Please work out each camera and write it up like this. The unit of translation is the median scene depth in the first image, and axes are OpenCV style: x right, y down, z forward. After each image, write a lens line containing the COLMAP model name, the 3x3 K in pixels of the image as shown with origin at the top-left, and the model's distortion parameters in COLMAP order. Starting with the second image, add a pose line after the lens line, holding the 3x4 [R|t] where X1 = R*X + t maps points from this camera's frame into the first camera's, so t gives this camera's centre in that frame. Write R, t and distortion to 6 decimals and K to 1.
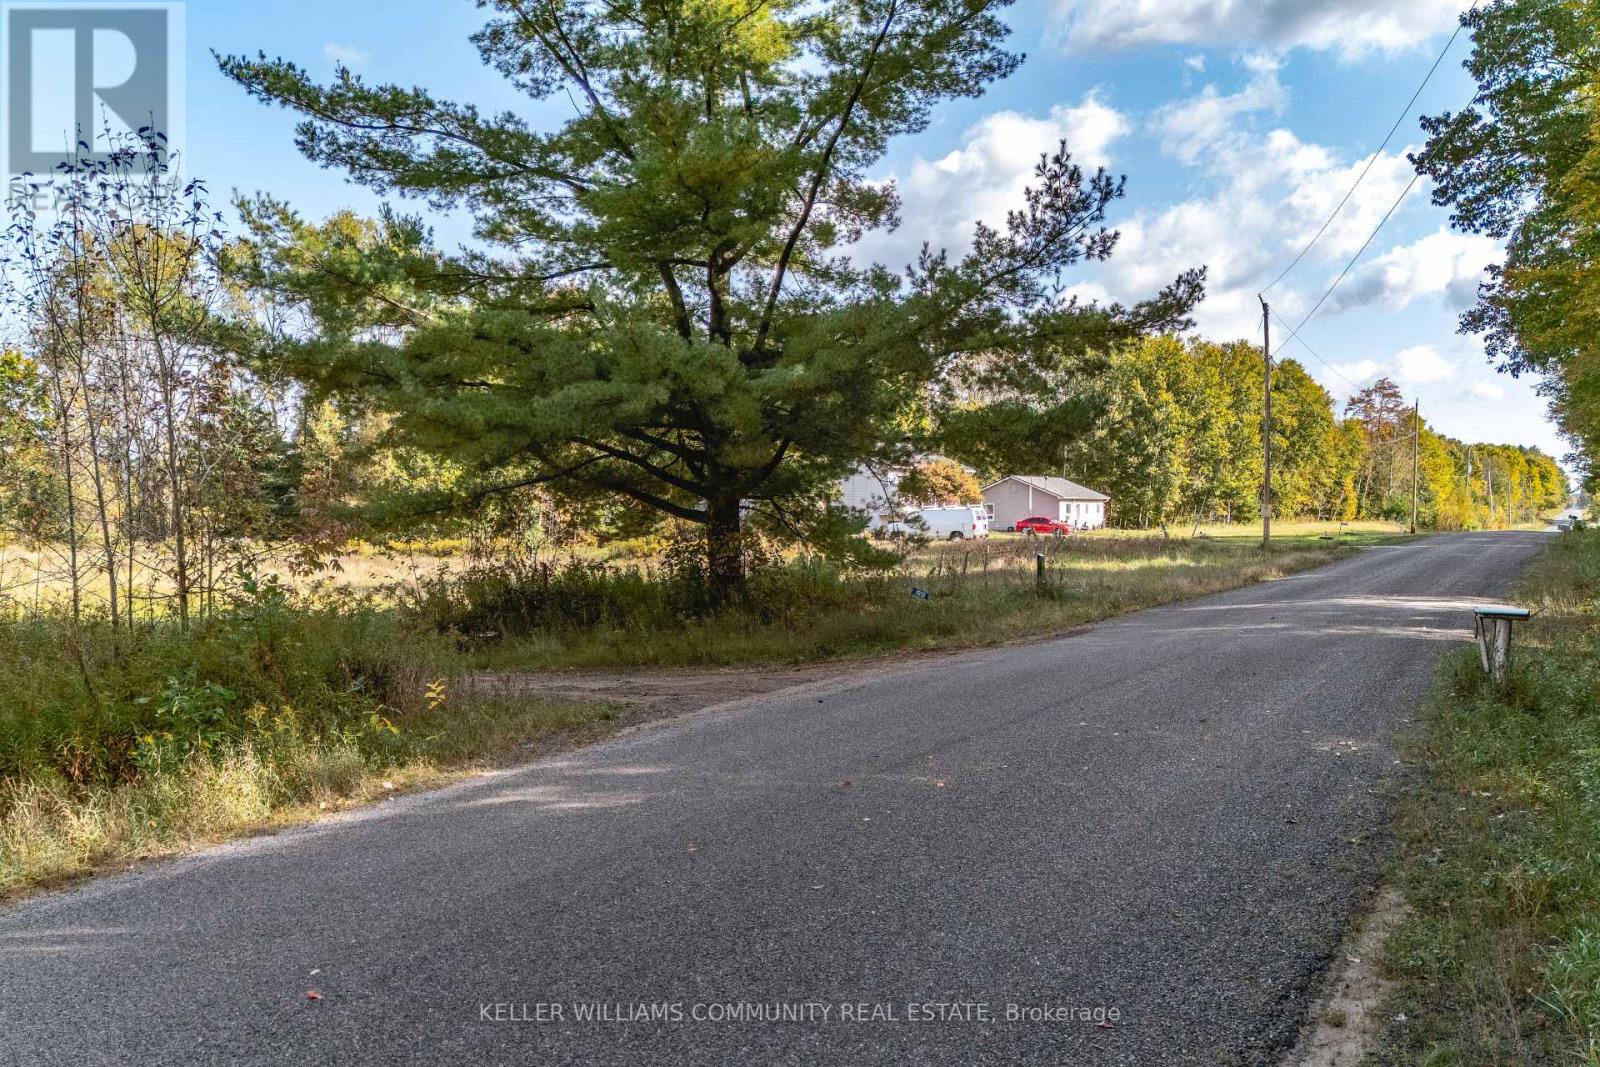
lens RADIAL K [[1439.3, 0, 808.0], [0, 1439.3, 607.3], [0, 0, 1]] dist [0.109491, -0.158387]
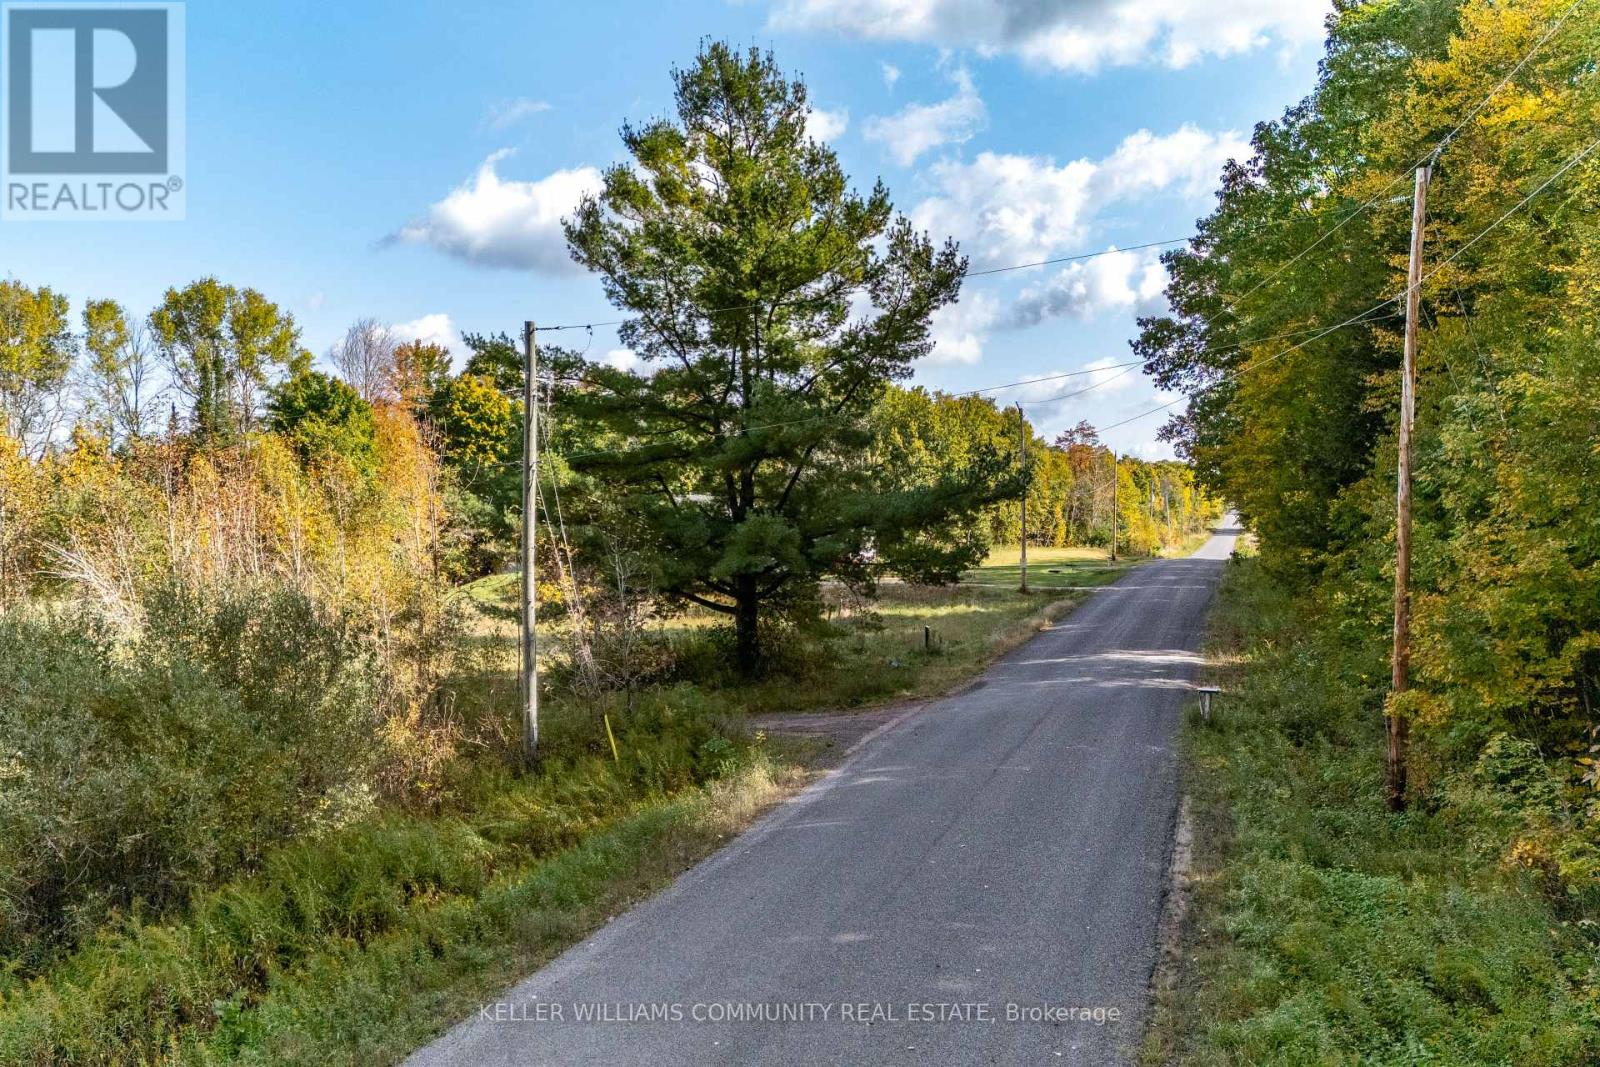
lens RADIAL K [[1481.3, 0, 777.0], [0, 1481.3, 584.8], [0, 0, 1]] dist [0.086820, -0.155496]
pose [[0.983004, -0.005473, 0.183504, -0.090676], [0.007001, 0.999946, -0.007680, -0.021217], [-0.183452, 0.008834, 0.982989, -0.172978]]
